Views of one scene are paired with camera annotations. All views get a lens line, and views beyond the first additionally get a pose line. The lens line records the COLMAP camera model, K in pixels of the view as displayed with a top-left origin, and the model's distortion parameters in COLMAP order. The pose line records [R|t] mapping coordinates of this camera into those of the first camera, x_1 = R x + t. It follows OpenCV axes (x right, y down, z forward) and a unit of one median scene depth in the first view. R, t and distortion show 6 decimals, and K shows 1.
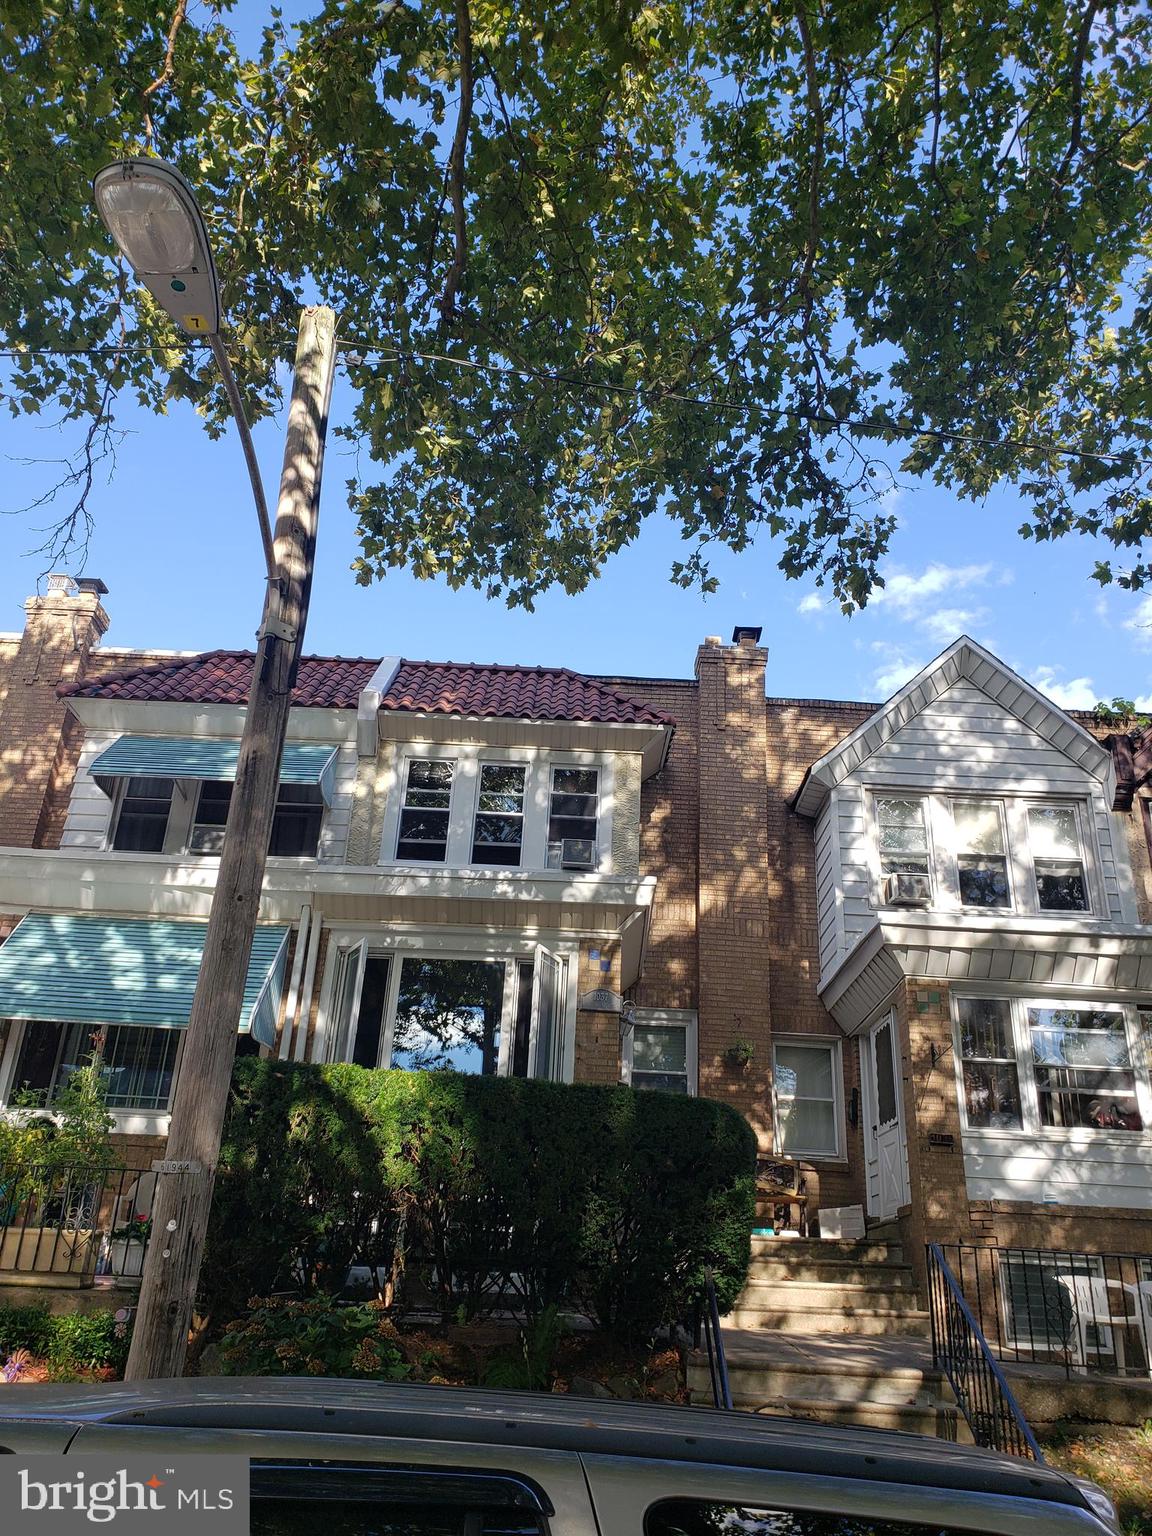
lens RADIAL K [[1201.3, 0, 575.7], [0, 1201.3, 791.2], [0, 0, 1]] dist [0.124711, -0.259508]
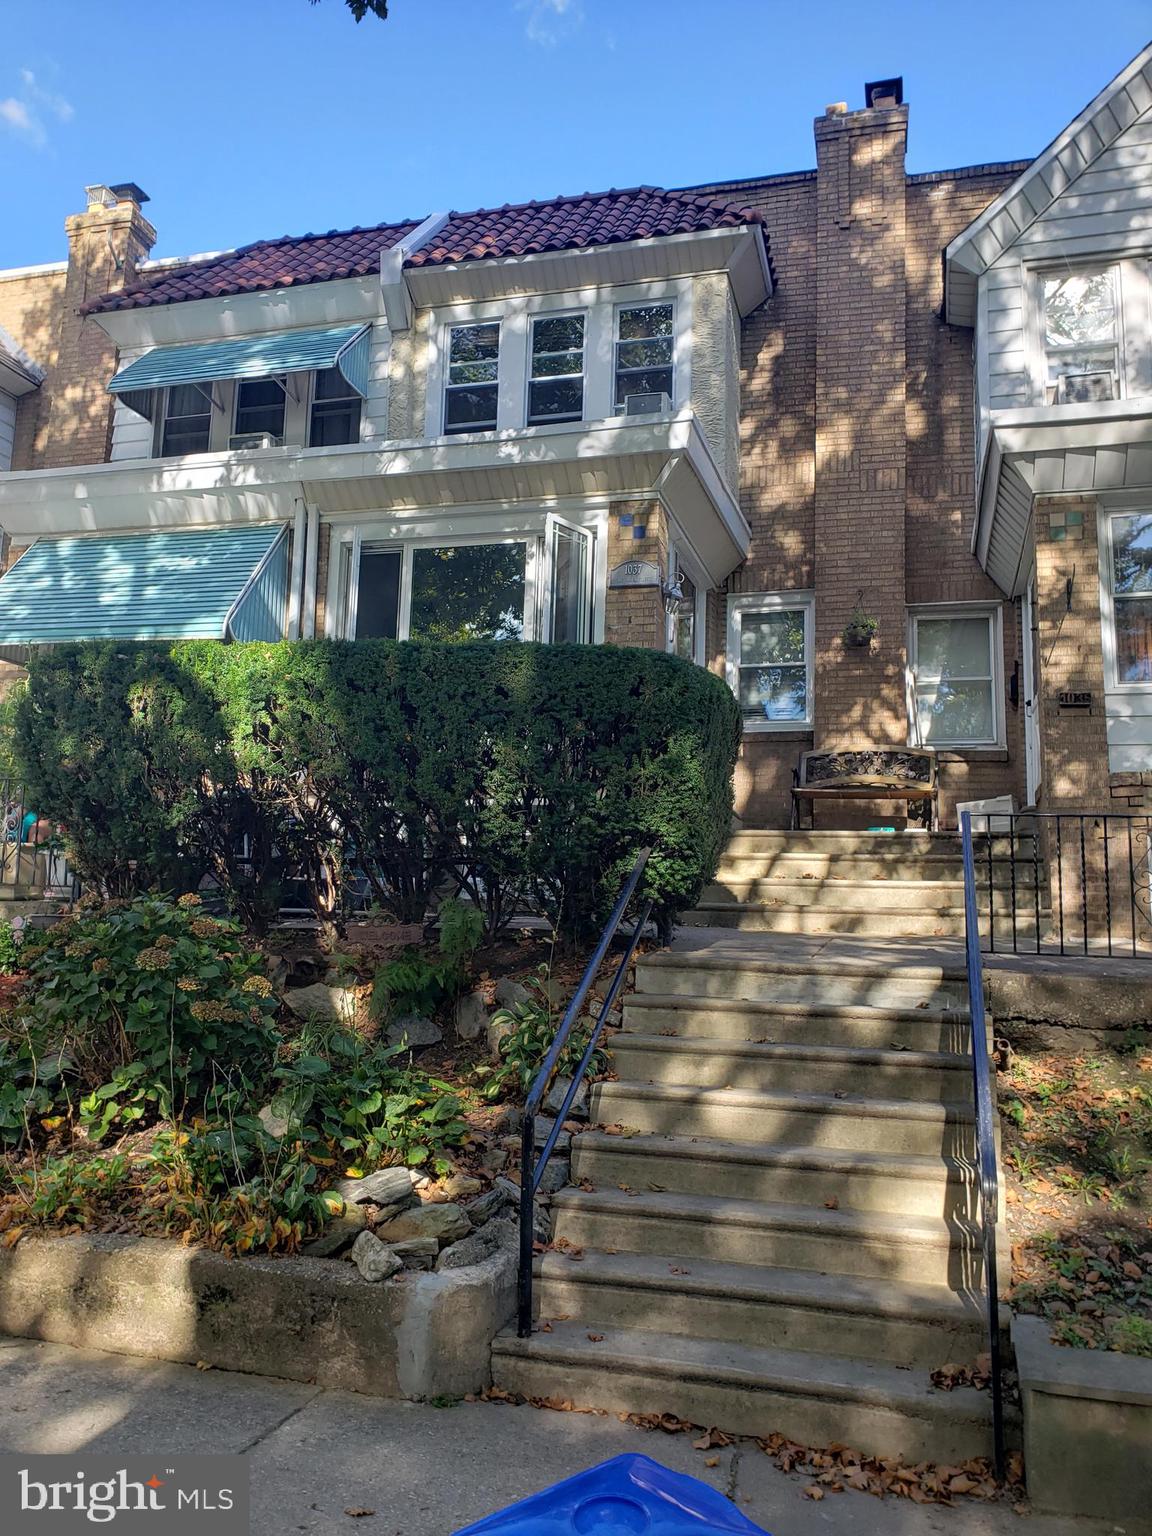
lens RADIAL K [[1207.9, 0, 576.0], [0, 1207.9, 768.0], [0, 0, 1]] dist [0.006170, 0.010790]
pose [[0.956322, -0.059396, -0.286217, 0.171708], [0.128436, 0.964942, 0.228890, 0.090251], [0.262588, -0.255653, 0.930424, 0.158795]]
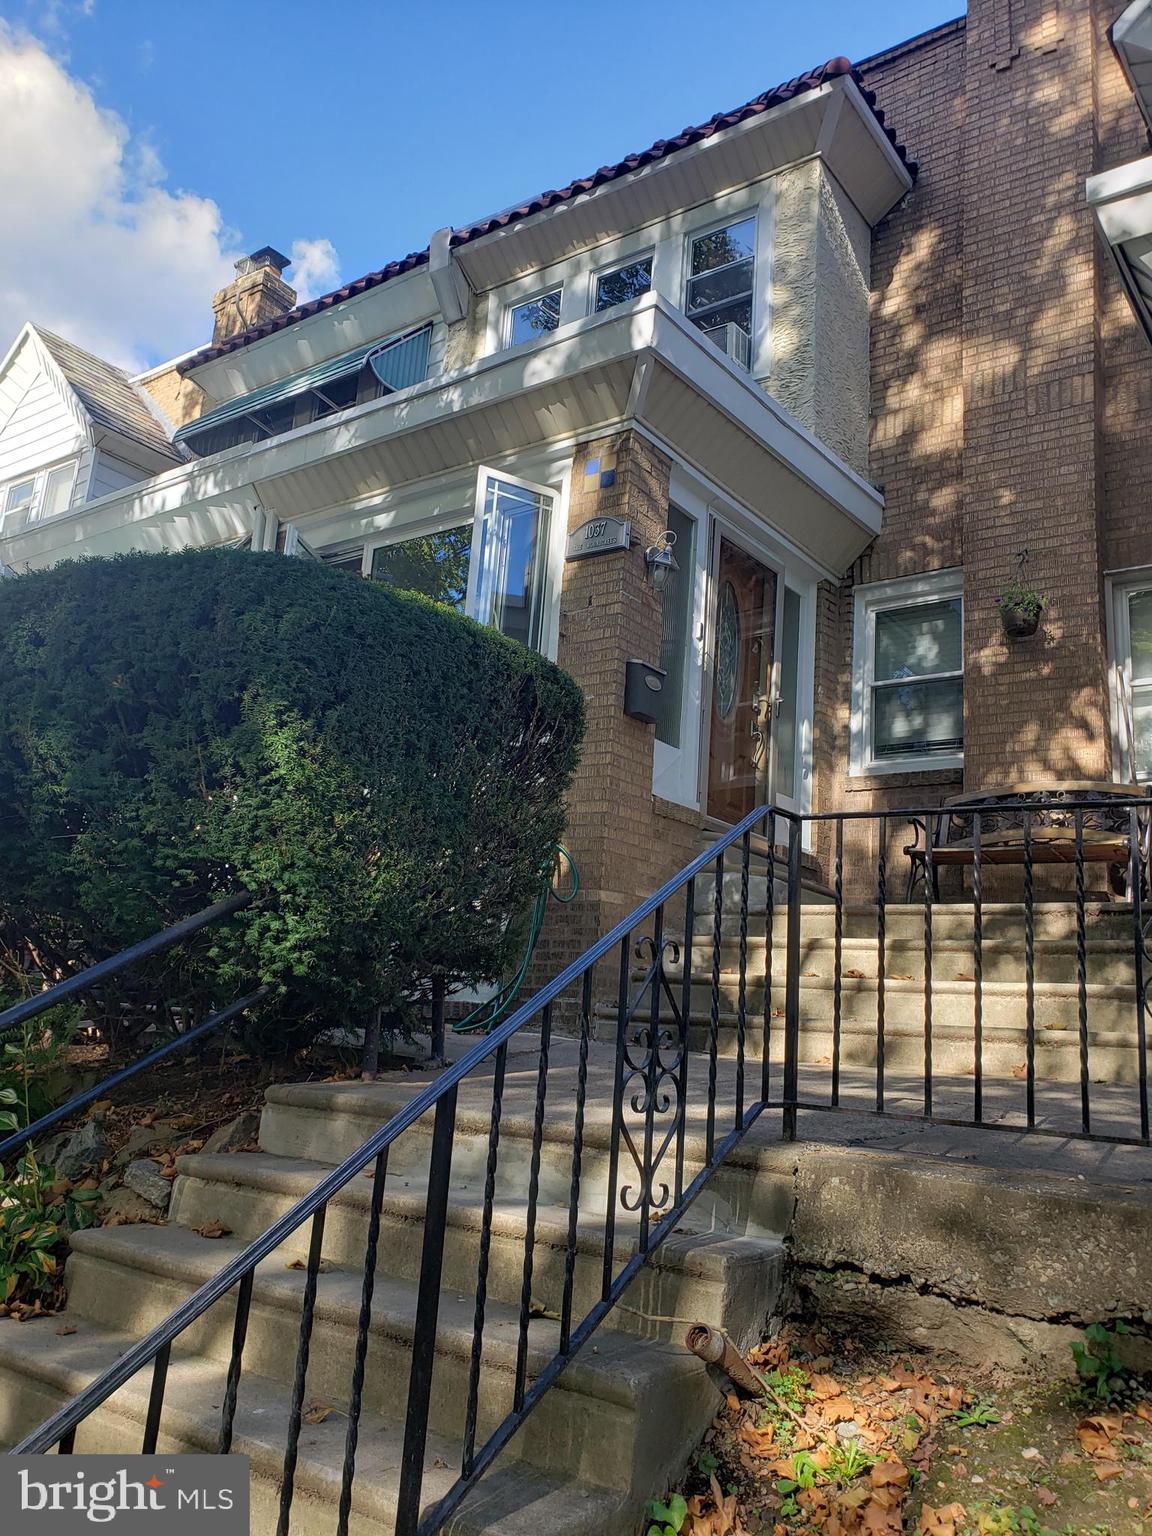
lens RADIAL K [[1207.9, 0, 576.0], [0, 1207.9, 768.0], [0, 0, 1]] dist [0.006170, 0.010790]
pose [[0.787718, -0.126579, -0.602892, 0.284728], [0.208865, 0.975573, 0.068071, 0.198041], [0.579549, -0.179544, 0.794914, 0.418881]]
